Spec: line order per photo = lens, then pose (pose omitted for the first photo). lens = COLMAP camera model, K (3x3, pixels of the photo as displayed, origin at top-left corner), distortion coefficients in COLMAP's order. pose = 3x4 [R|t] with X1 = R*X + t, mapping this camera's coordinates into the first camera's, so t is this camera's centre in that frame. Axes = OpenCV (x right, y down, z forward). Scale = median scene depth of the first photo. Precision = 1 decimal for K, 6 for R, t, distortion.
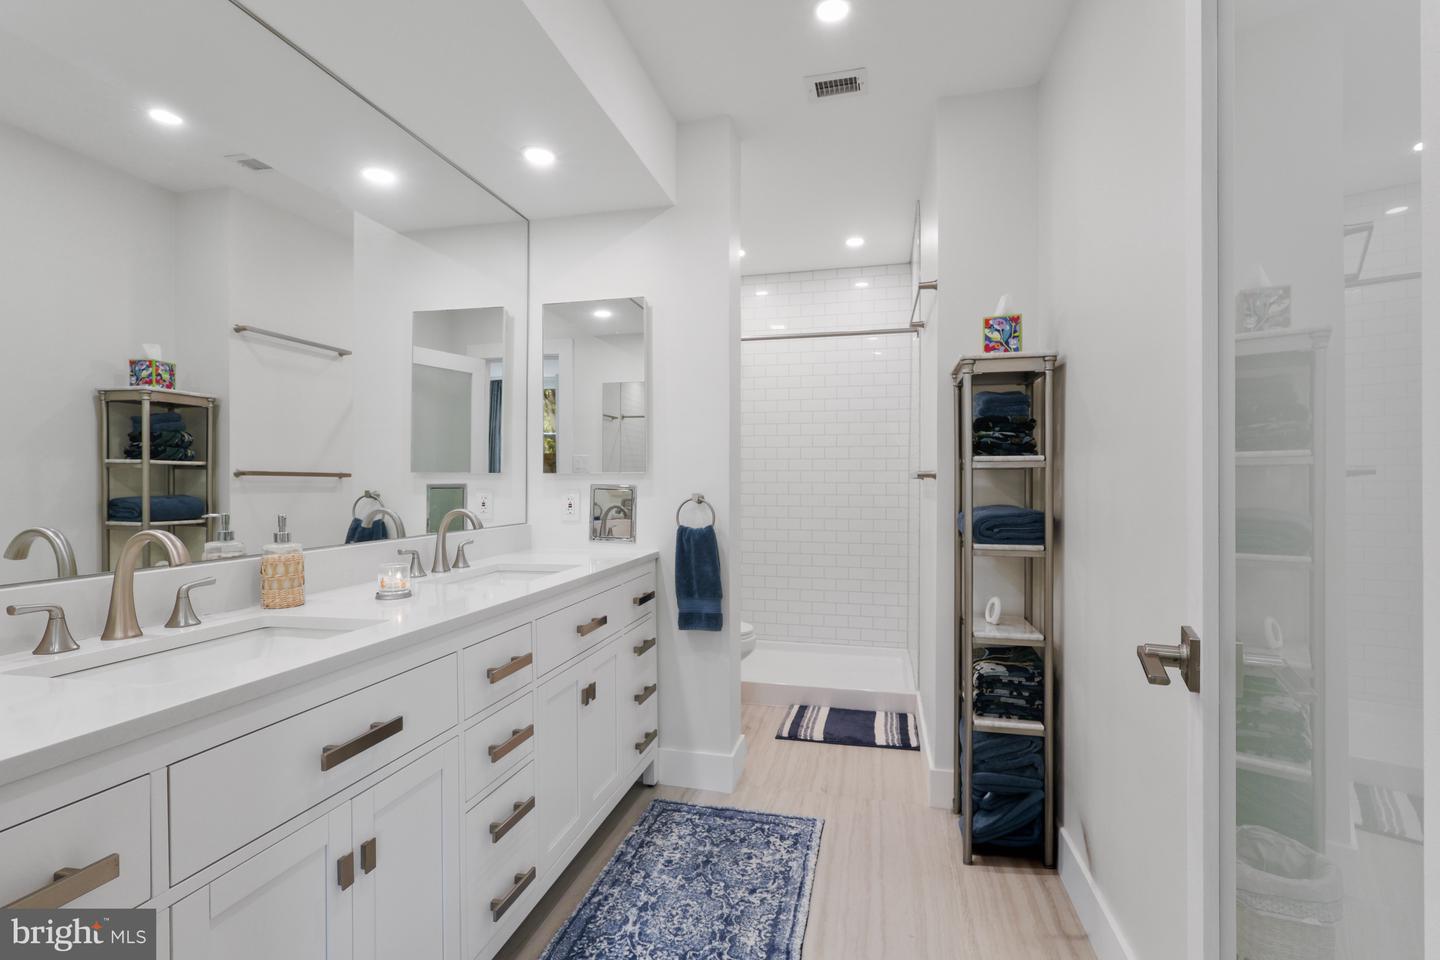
lens RADIAL K [[668.4, 0, 714.0], [0, 668.4, 483.2], [0, 0, 1]] dist [0.002963, 0.000012]
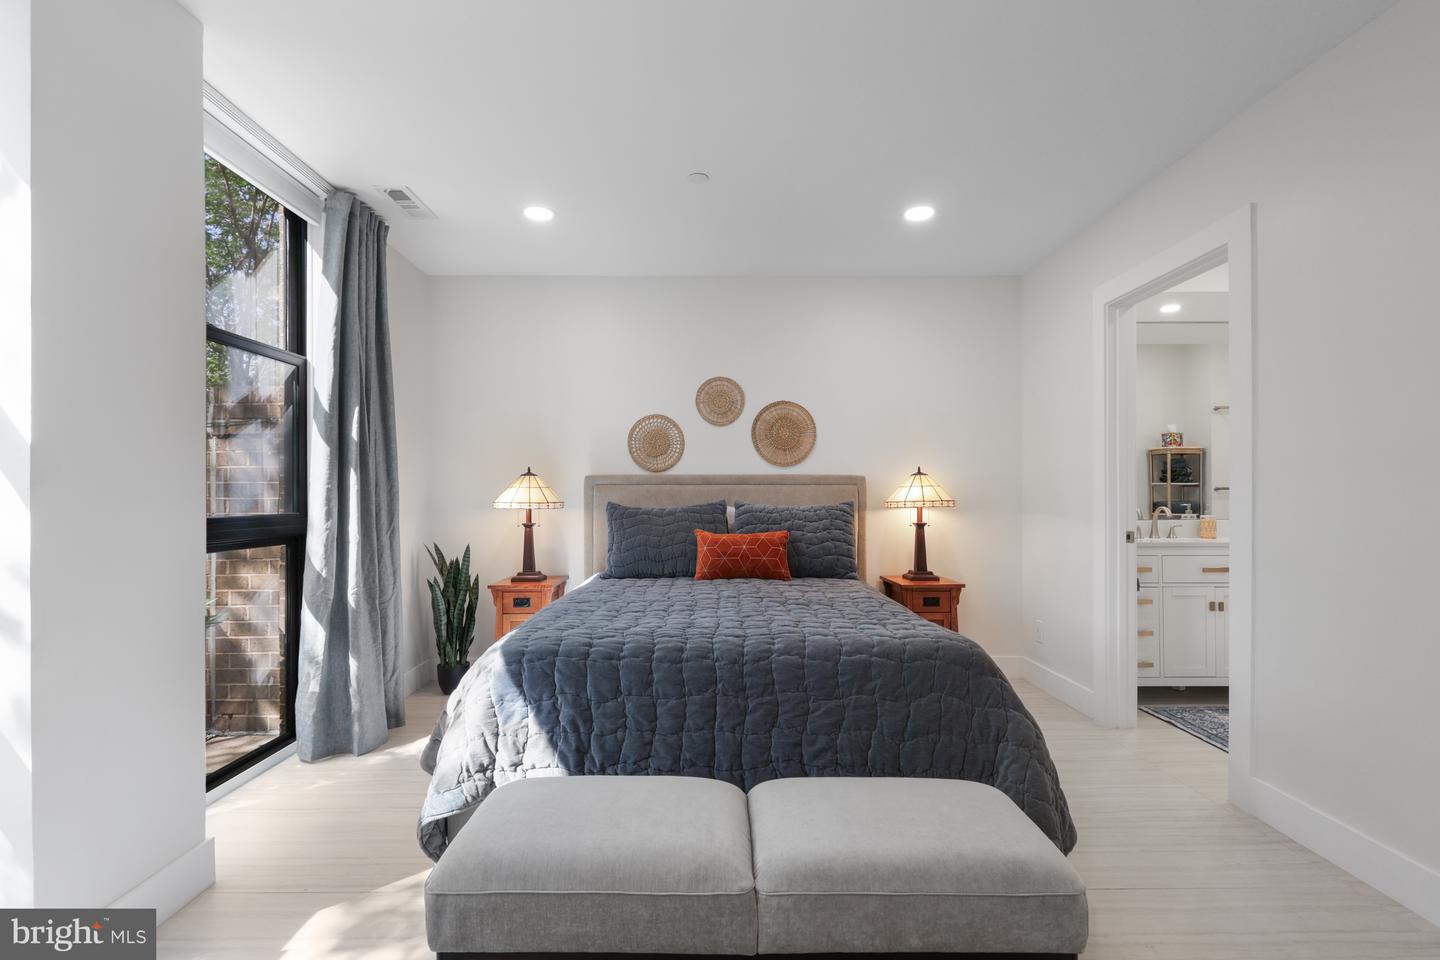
lens RADIAL K [[668.4, 0, 716.1], [0, 668.4, 491.9], [0, 0, 1]] dist [0.002963, 0.000012]
pose [[0.250703, -0.008731, -0.968025, 0.749890], [0.000198, 0.999960, -0.008968, 0.009998], [0.968064, 0.002057, 0.250695, -0.813945]]
